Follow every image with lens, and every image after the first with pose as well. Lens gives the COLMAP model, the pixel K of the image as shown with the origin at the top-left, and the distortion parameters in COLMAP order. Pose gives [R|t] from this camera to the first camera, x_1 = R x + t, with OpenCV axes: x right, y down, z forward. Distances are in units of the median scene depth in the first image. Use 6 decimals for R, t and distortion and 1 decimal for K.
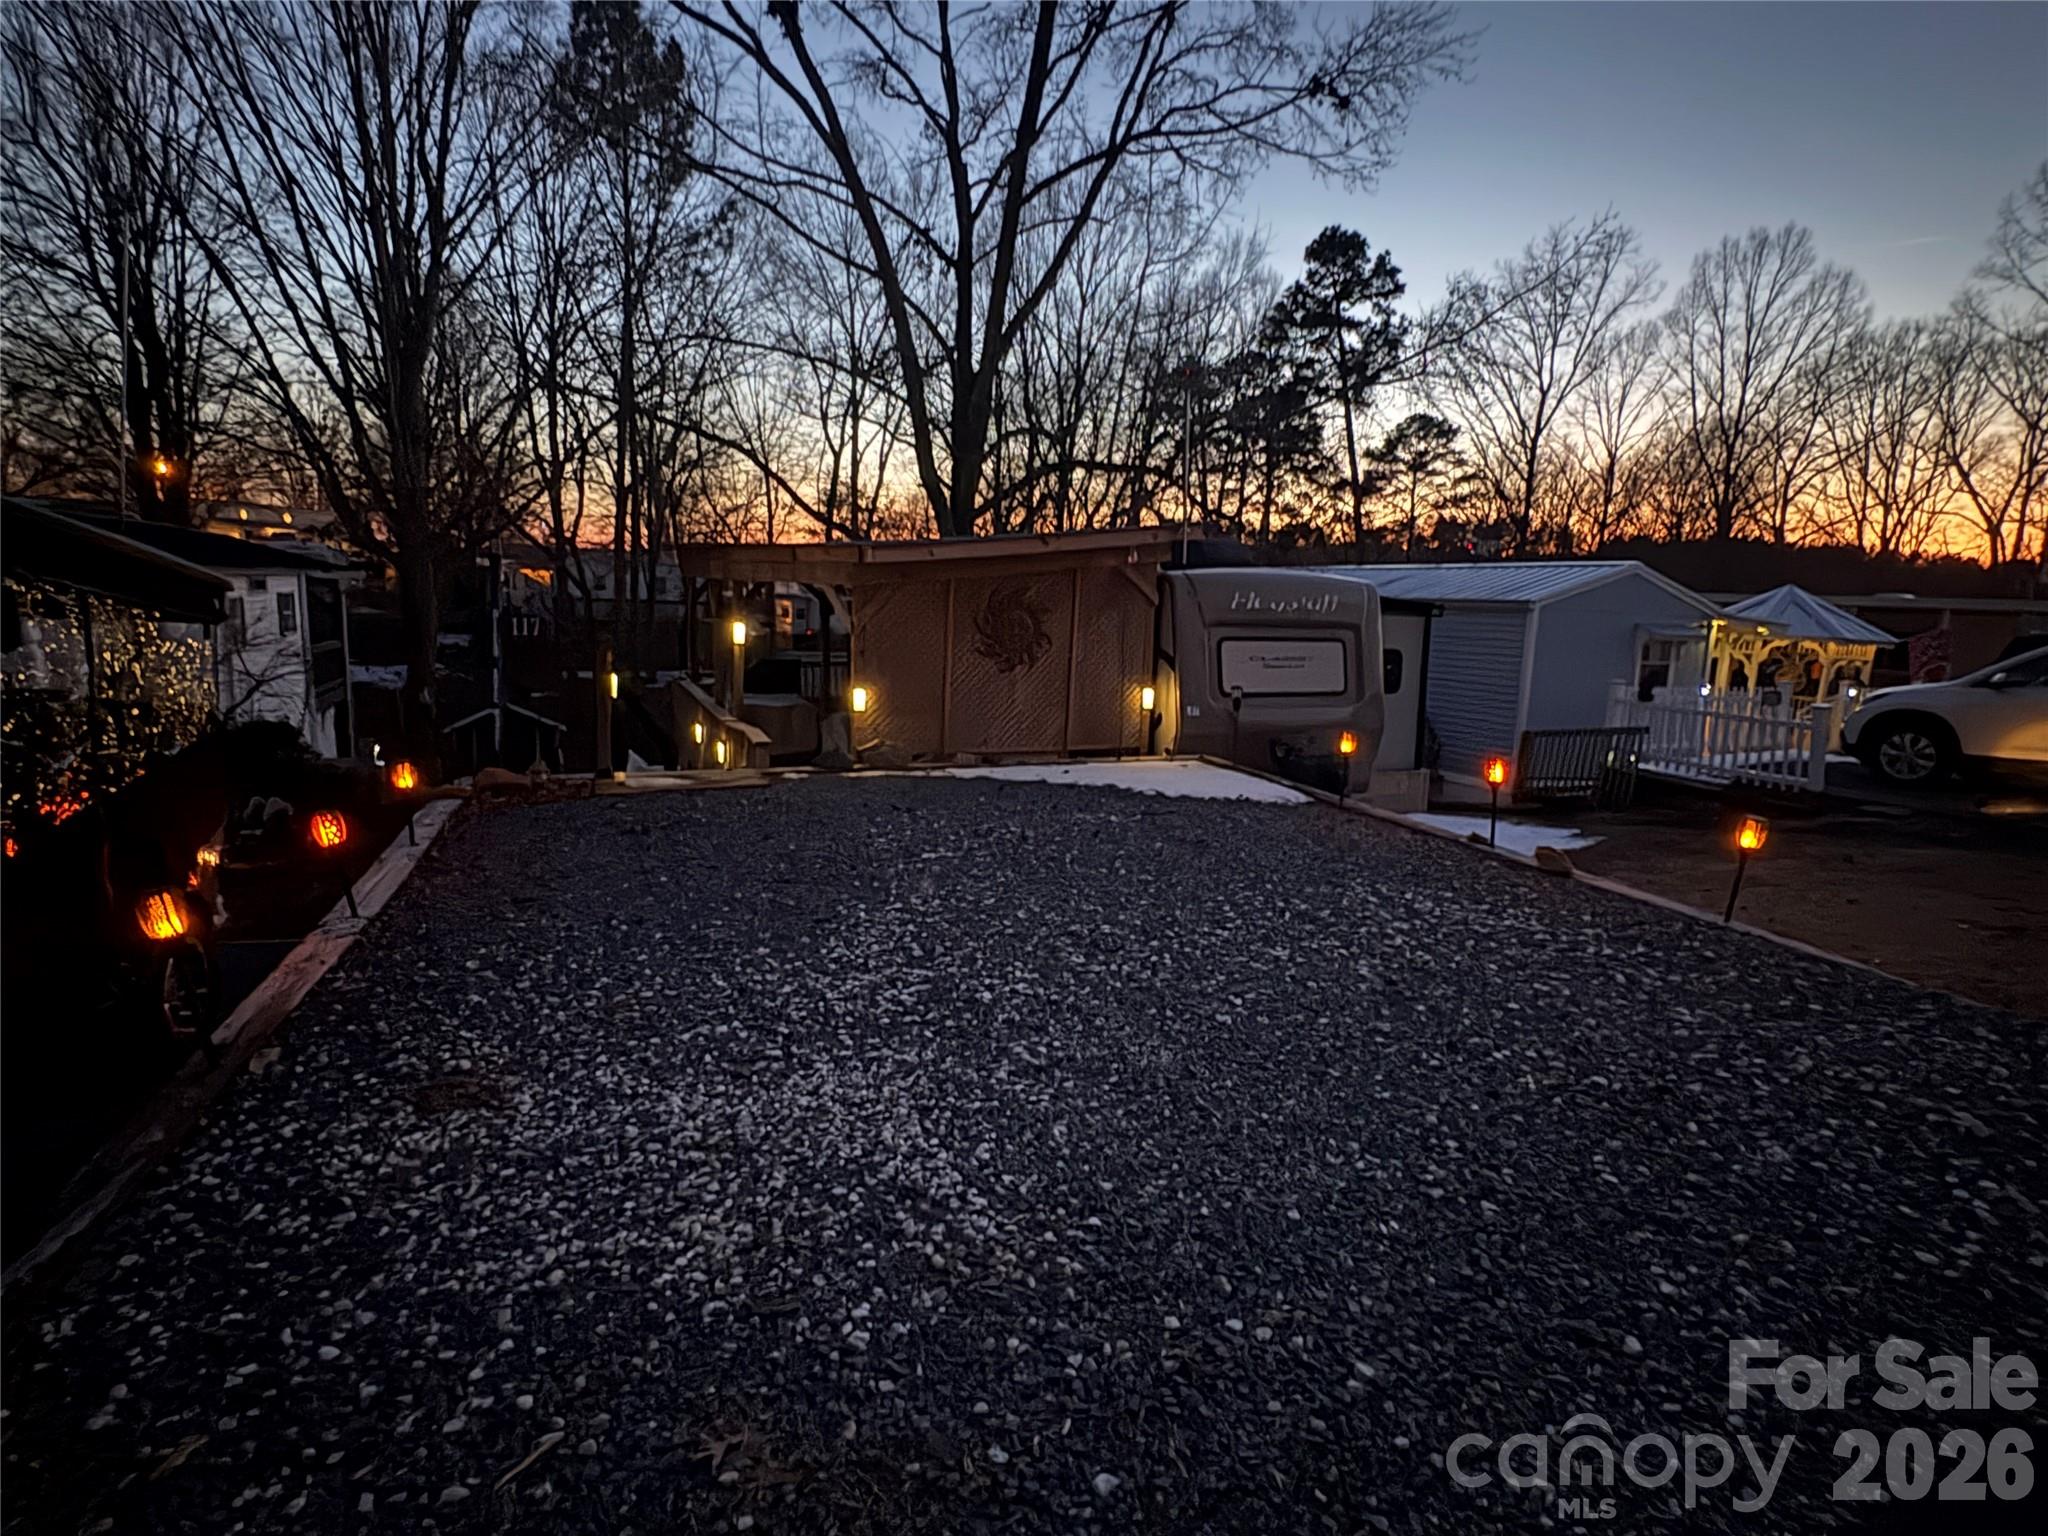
lens RADIAL K [[1083.0, 0, 1017.9], [0, 1083.0, 780.2], [0, 0, 1]] dist [-0.001026, 0.000856]
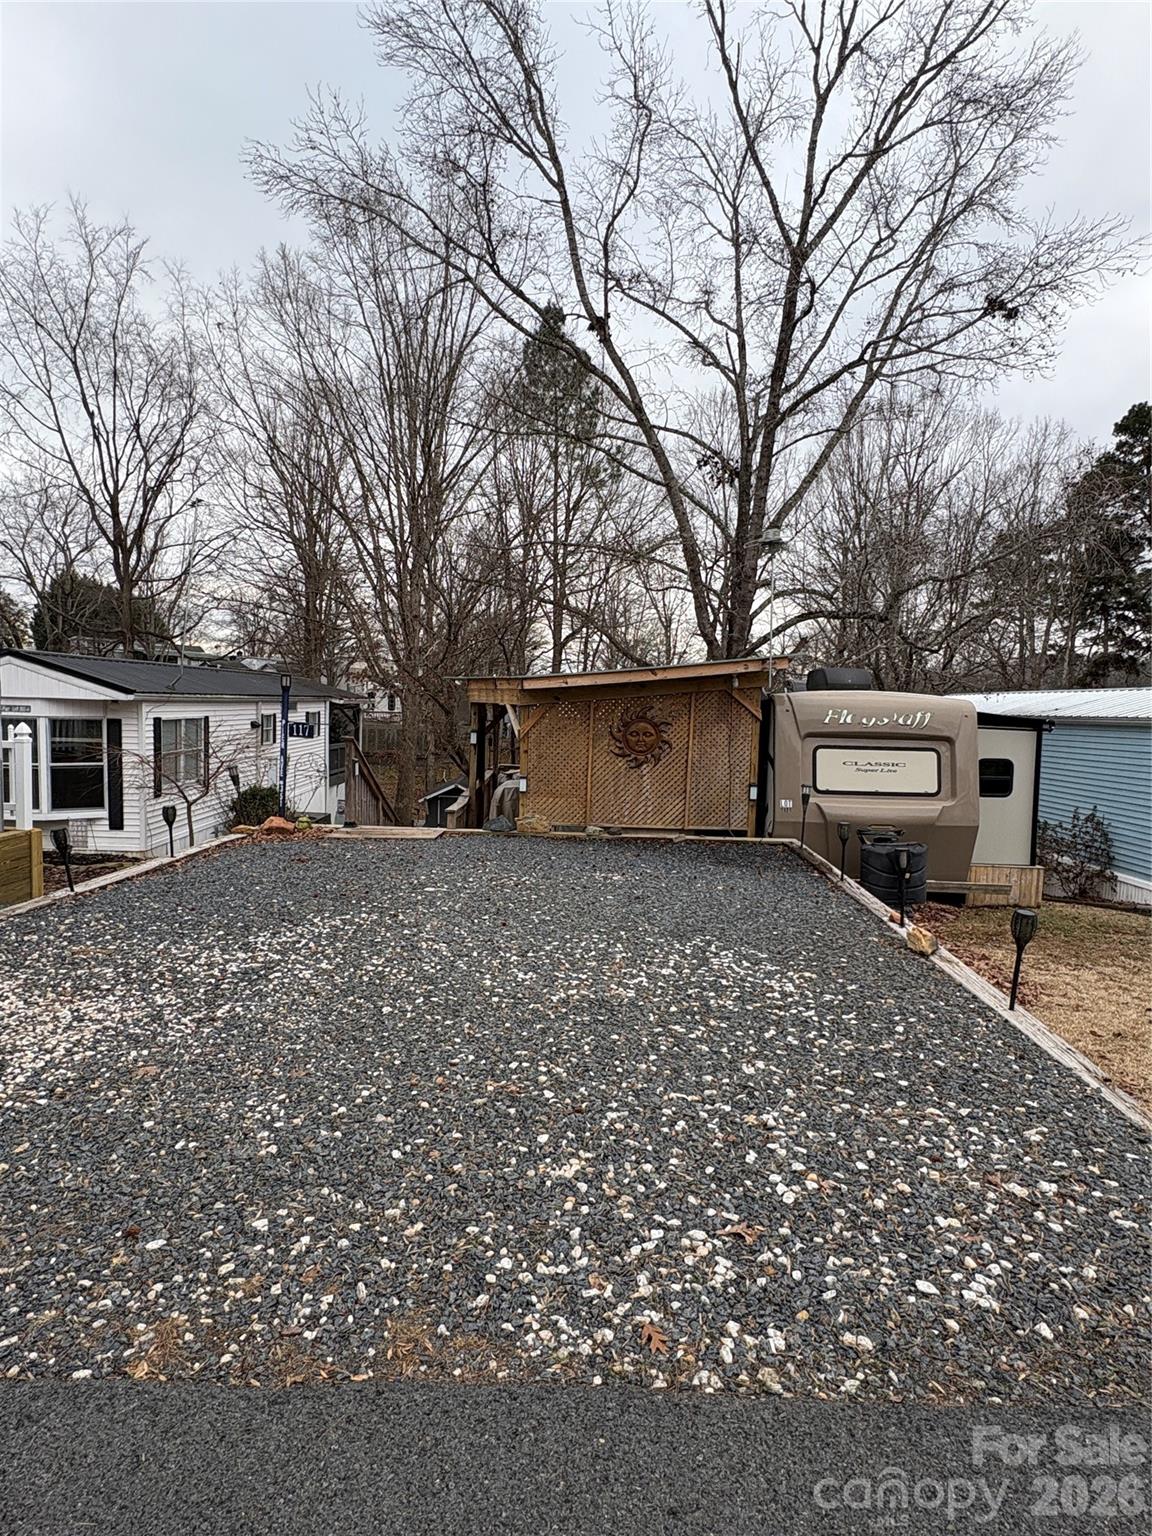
lens RADIAL K [[812.2, 0, 572.1], [0, 812.2, 769.5], [0, 0, 1]] dist [-0.001026, 0.000856]
pose [[0.923146, 0.026459, -0.383537, 0.287918], [-0.066600, 0.993552, -0.091758, -0.000722], [0.378636, 0.110249, 0.918956, 0.043433]]
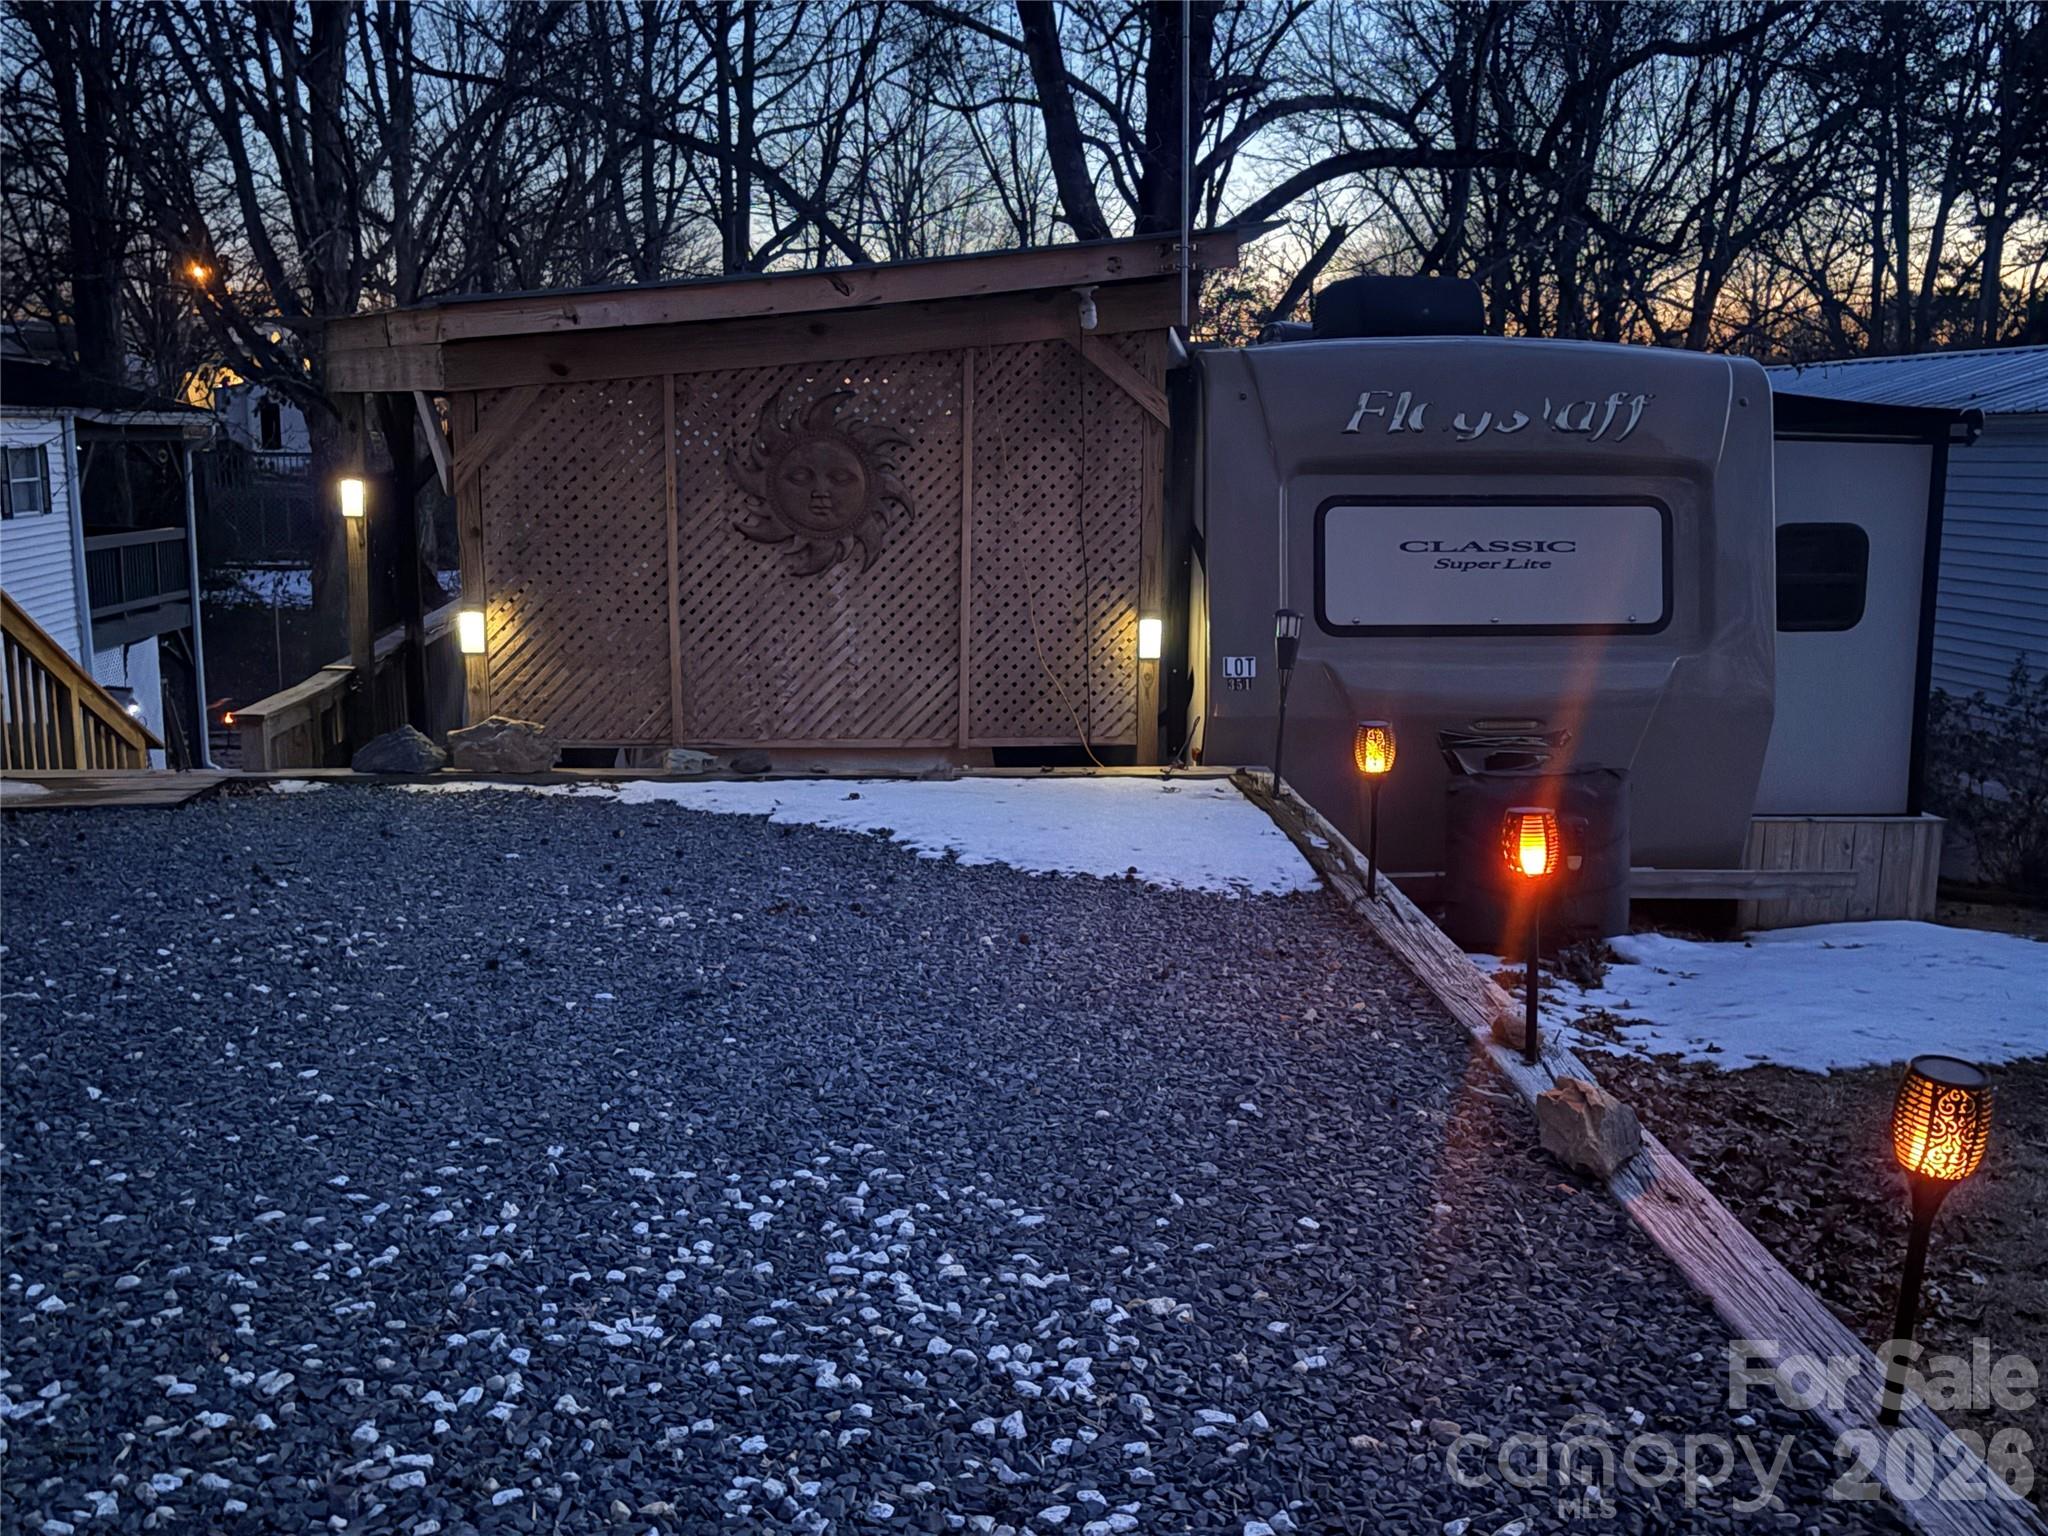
lens RADIAL K [[1915.3, 0, 1027.5], [0, 1915.3, 755.7], [0, 0, 1]] dist [0.038580, 0.000000]
pose [[0.956134, 0.028921, -0.291498, 0.301492], [-0.033388, 0.999389, -0.010362, -0.017042], [0.291020, 0.019640, 0.956515, 0.238524]]
